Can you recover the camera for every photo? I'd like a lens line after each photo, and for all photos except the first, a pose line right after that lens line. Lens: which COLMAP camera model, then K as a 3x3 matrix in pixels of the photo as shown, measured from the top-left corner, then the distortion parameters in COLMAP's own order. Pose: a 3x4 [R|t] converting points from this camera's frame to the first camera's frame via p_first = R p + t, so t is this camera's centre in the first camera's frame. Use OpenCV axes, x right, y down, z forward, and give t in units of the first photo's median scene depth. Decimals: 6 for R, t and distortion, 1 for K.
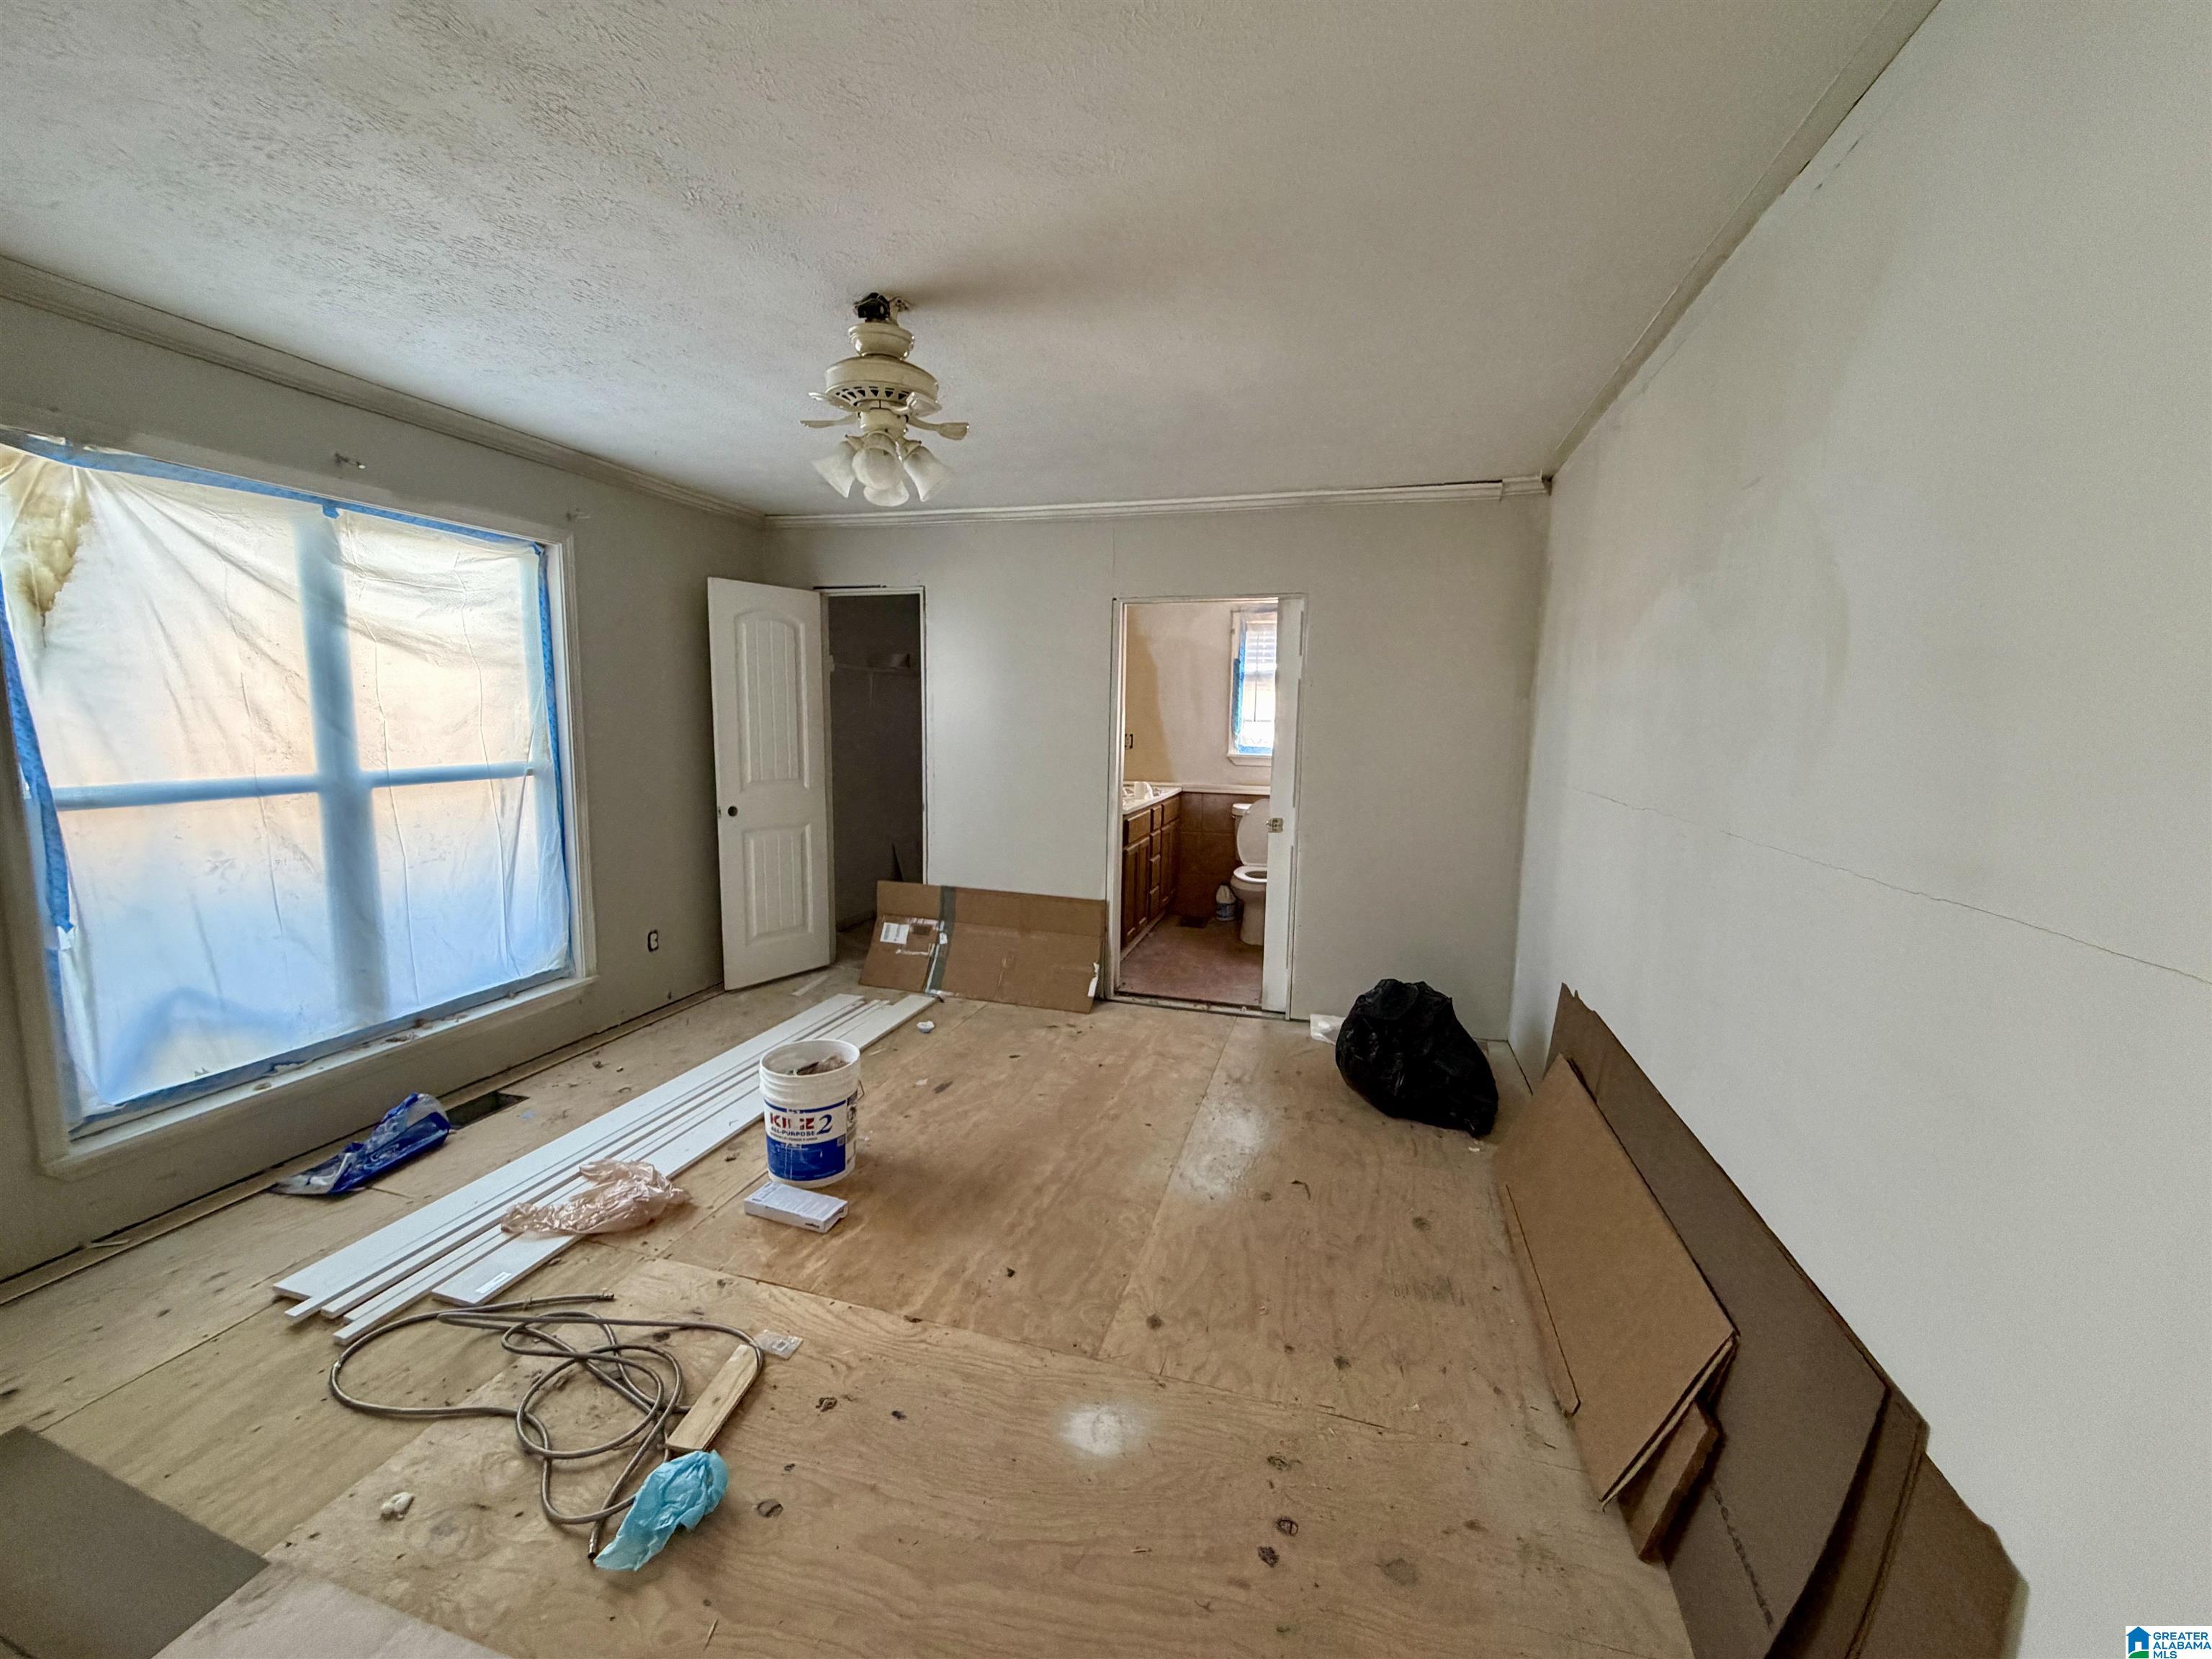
lens RADIAL K [[884.7, 0, 1103.1], [0, 884.7, 829.3], [0, 0, 1]] dist [0.002647, 0.000046]
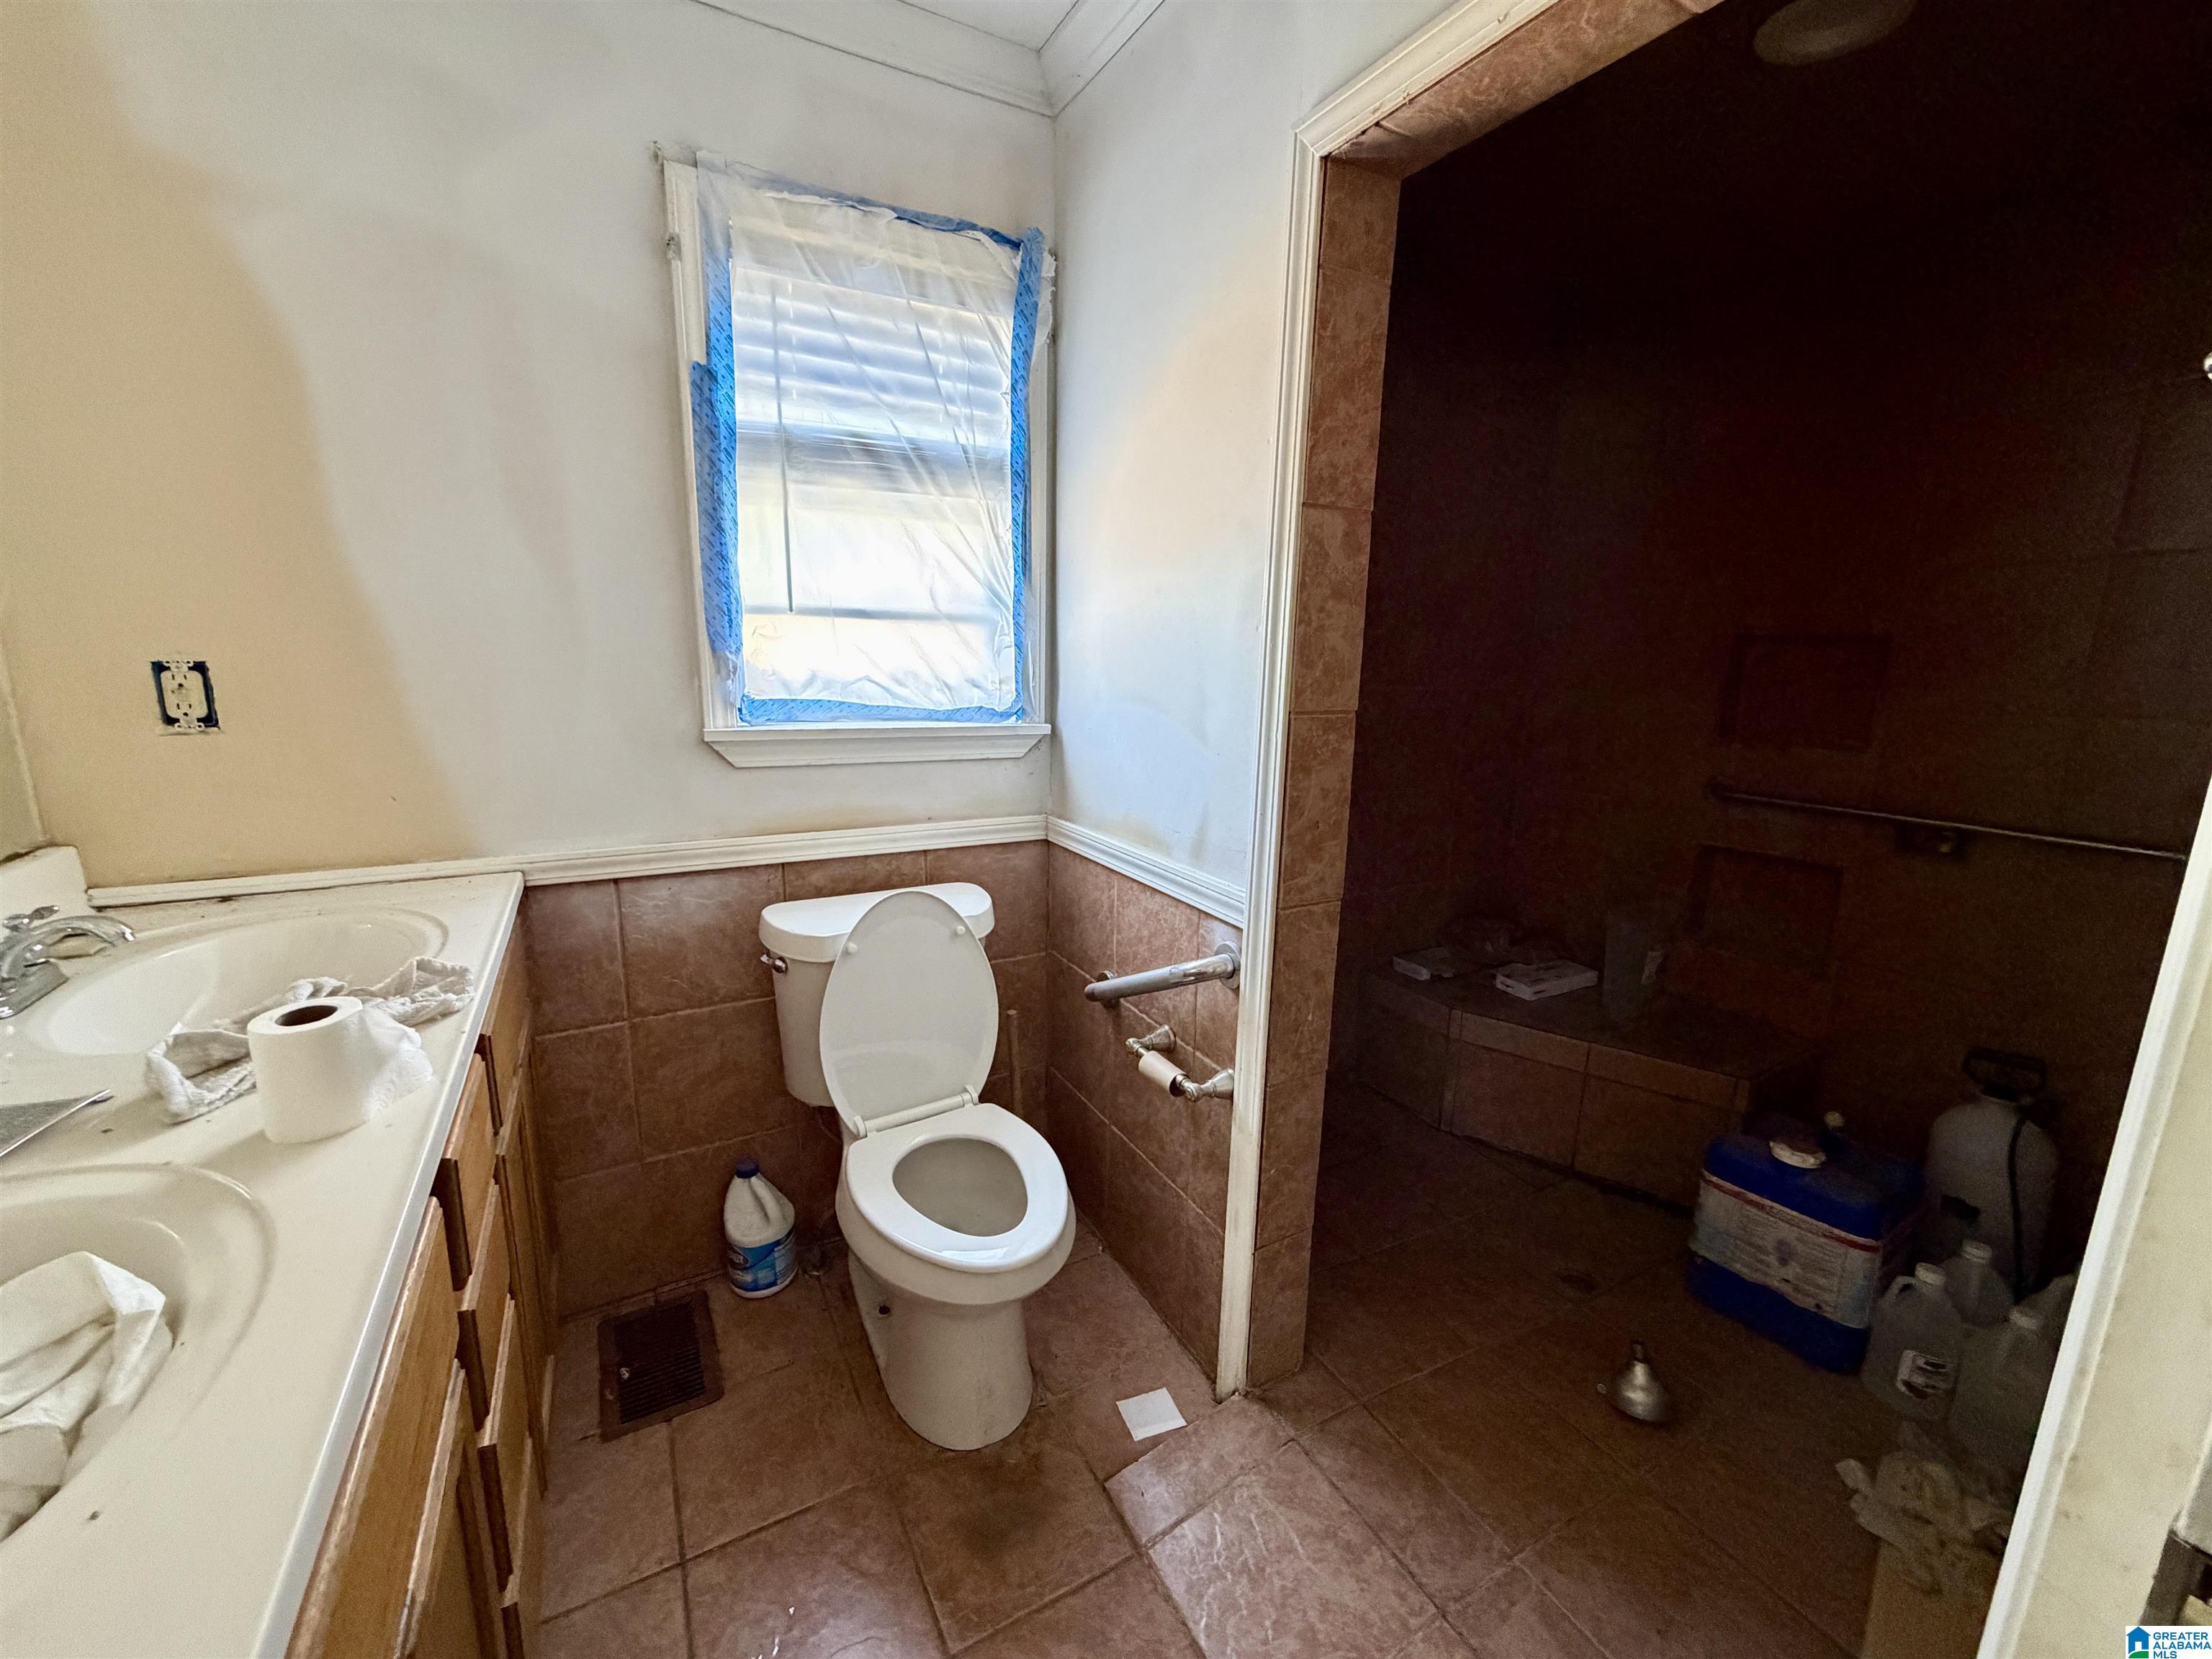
lens RADIAL K [[884.7, 0, 1108.6], [0, 884.7, 832.1], [0, 0, 1]] dist [0.002647, 0.000046]
pose [[0.698389, -0.147841, 0.700283, 0.031651], [0.085770, 0.988670, 0.123186, -0.078039], [-0.710561, -0.025969, 0.703157, 0.726574]]
